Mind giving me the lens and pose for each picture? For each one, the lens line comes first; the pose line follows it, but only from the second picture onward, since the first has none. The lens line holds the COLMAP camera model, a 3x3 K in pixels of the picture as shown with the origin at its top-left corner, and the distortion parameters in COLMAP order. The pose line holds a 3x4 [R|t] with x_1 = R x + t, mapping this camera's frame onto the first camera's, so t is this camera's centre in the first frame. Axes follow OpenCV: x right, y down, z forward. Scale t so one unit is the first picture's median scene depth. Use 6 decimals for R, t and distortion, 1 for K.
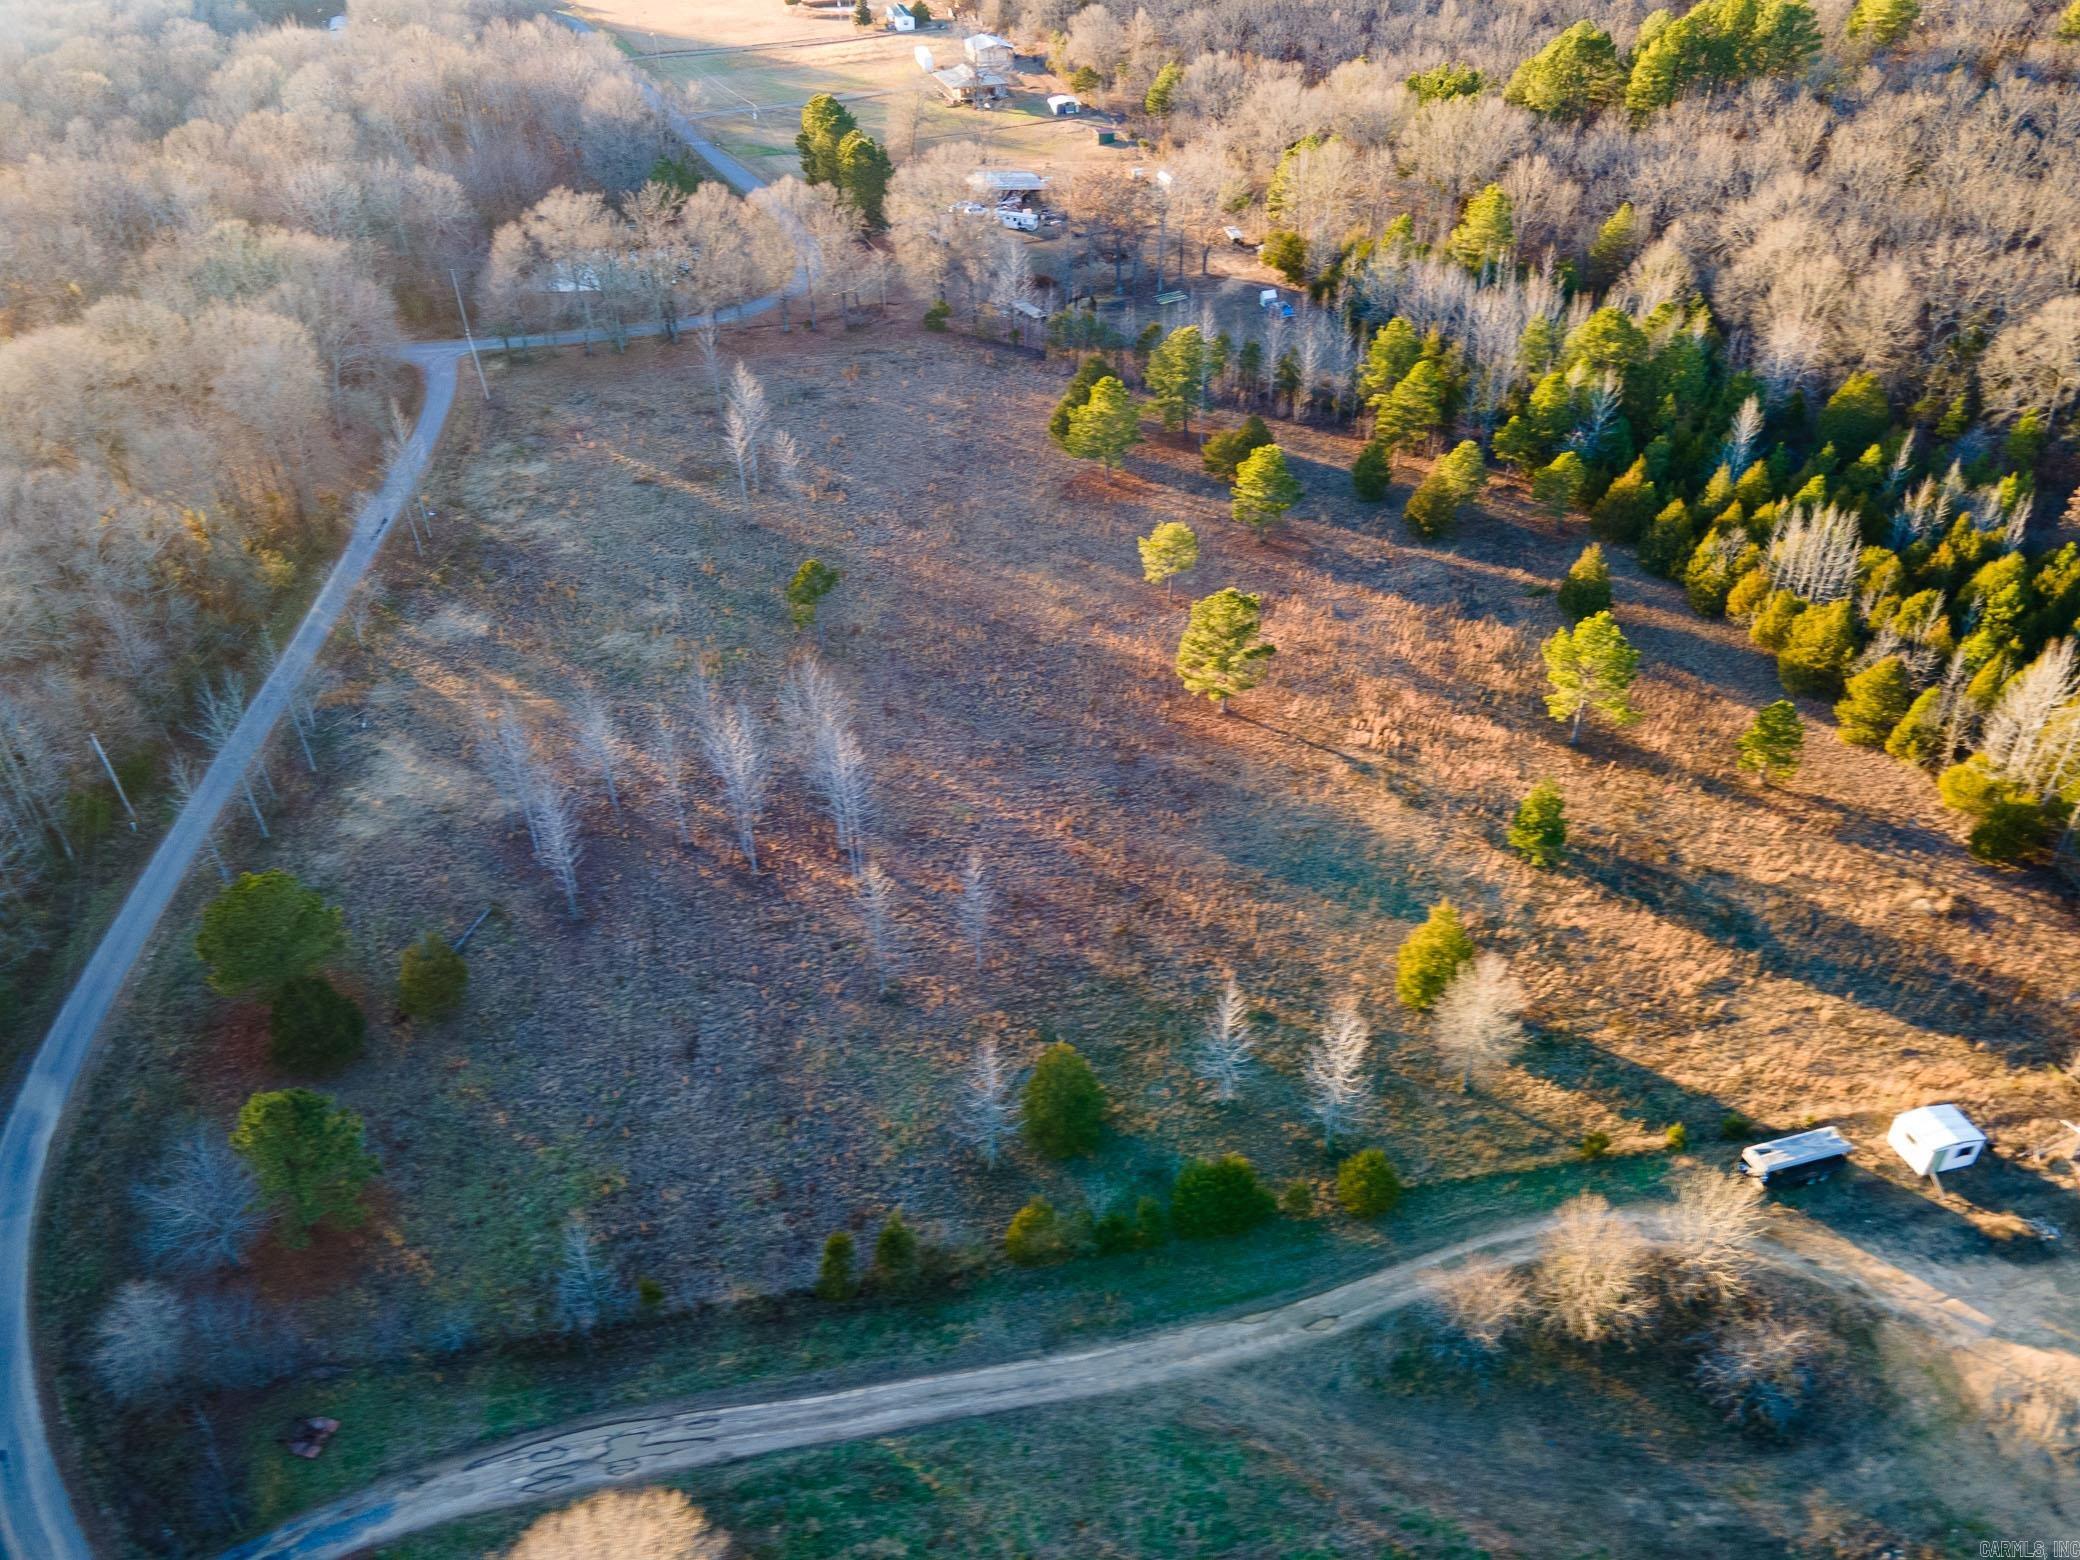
lens RADIAL K [[1500.8, 0, 1031.1], [0, 1500.8, 790.9], [0, 0, 1]] dist [0.038996, 0.018677]
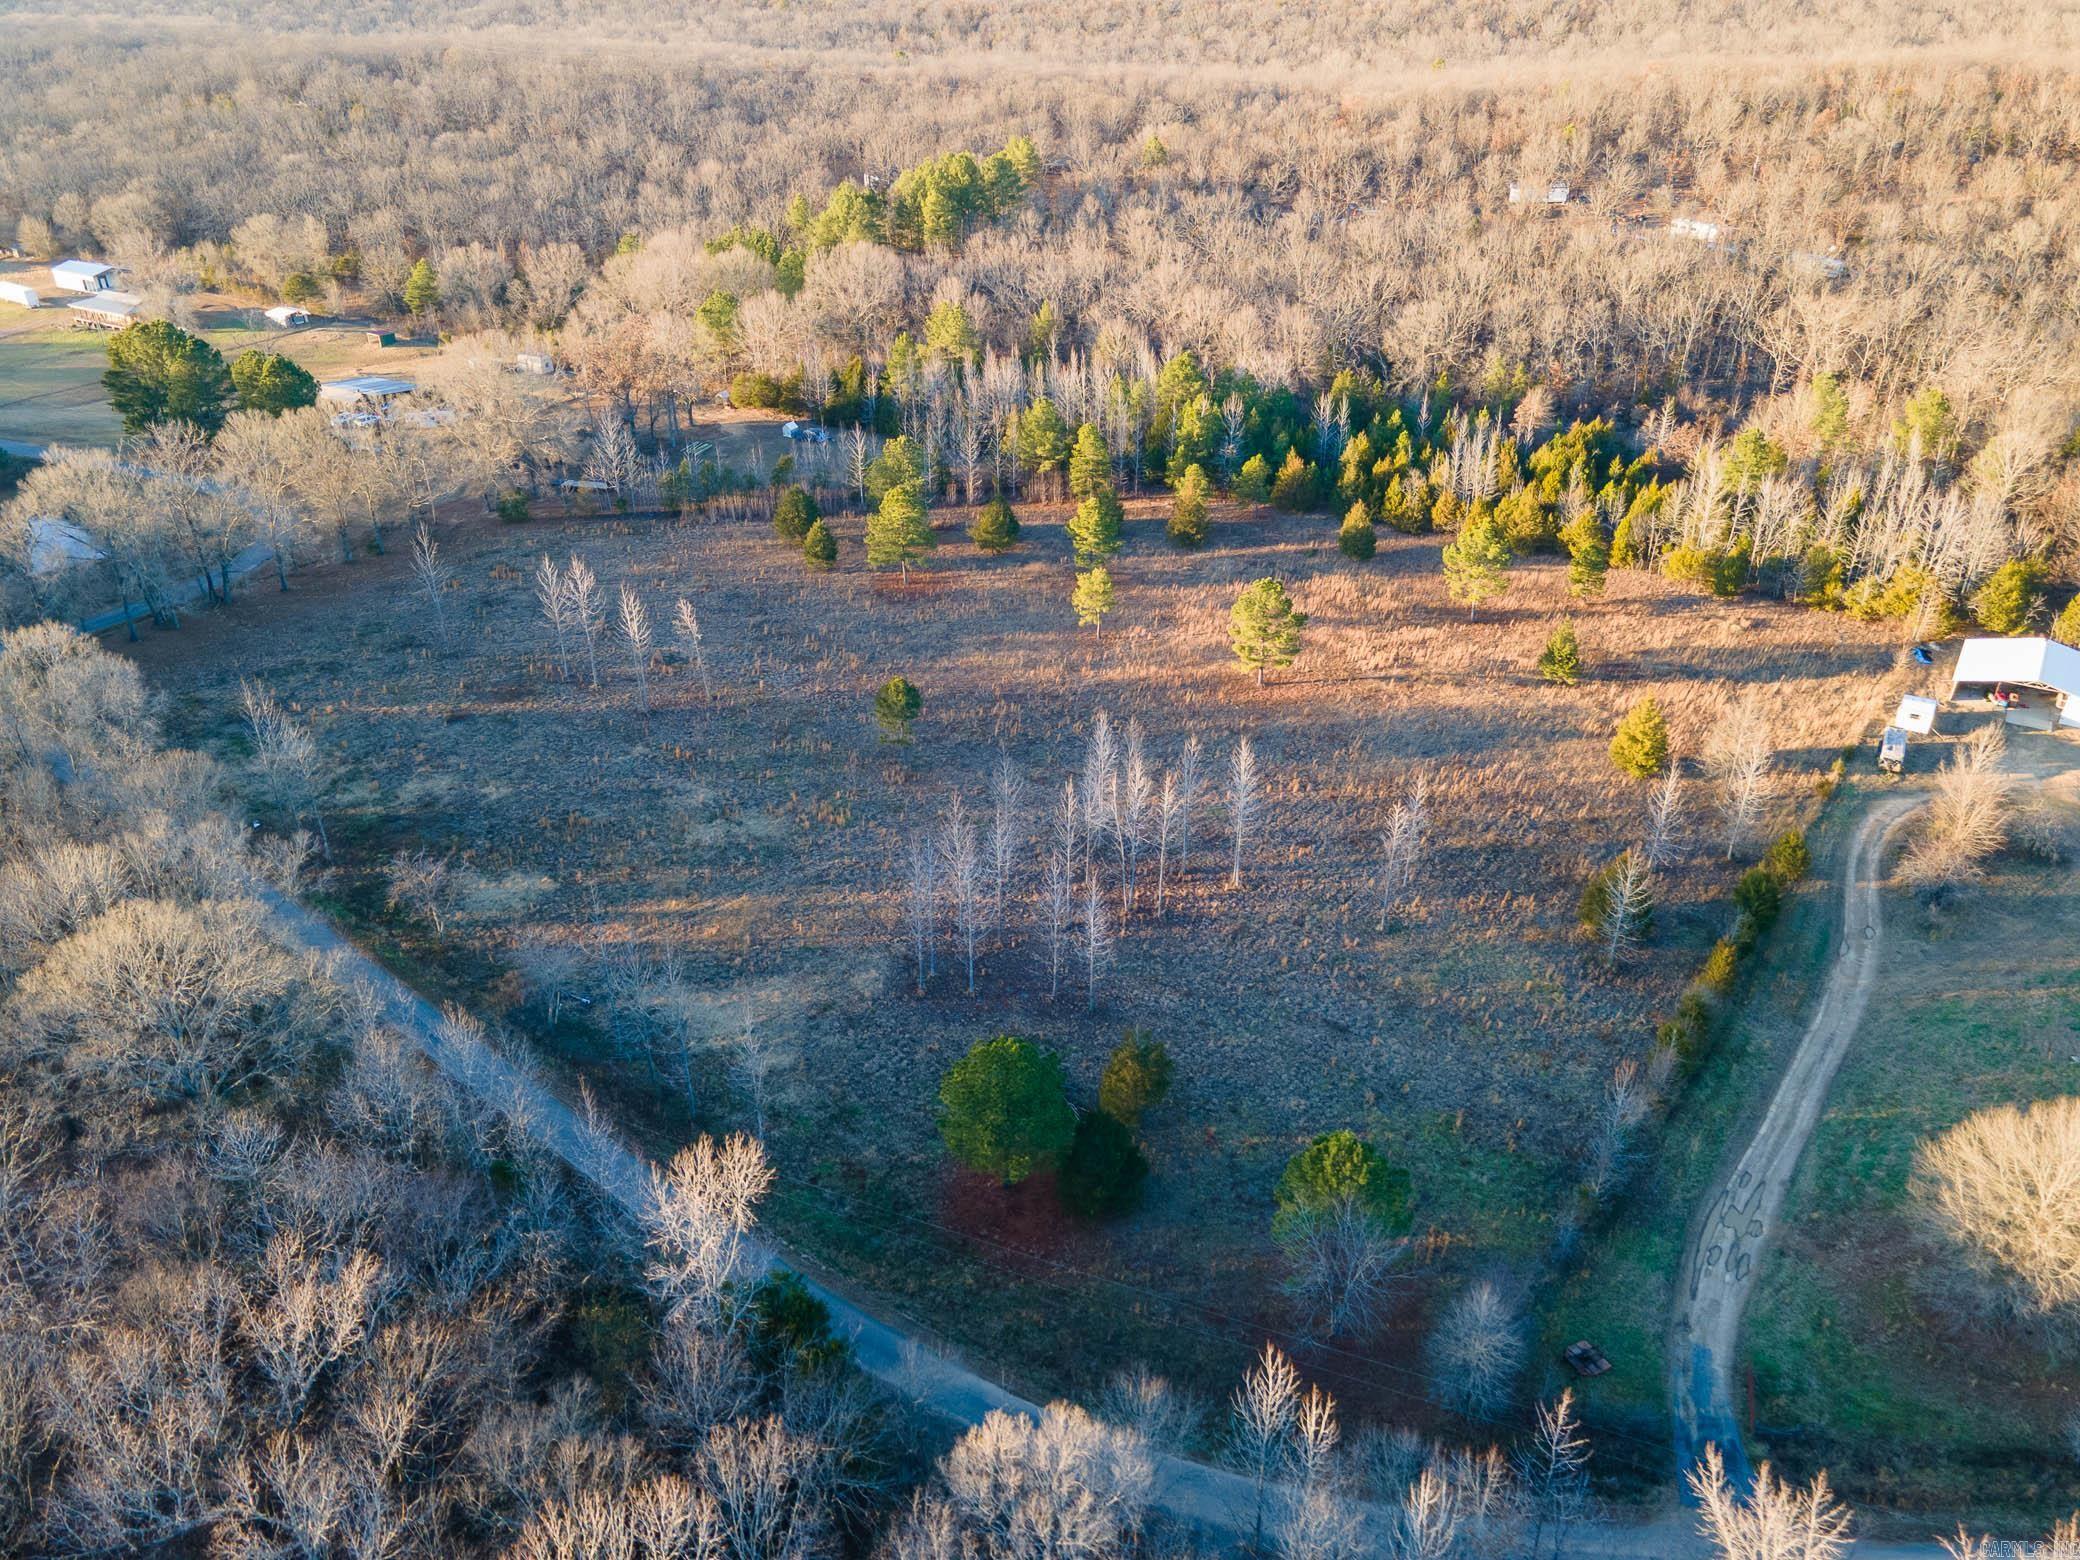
lens RADIAL K [[1500.8, 0, 1041.1], [0, 1500.8, 783.6], [0, 0, 1]] dist [0.038996, 0.018677]
pose [[0.721300, -0.323087, 0.612651, -0.936156], [0.393207, 0.919191, 0.021805, -0.093570], [-0.570188, 0.225171, 0.790053, 0.205394]]
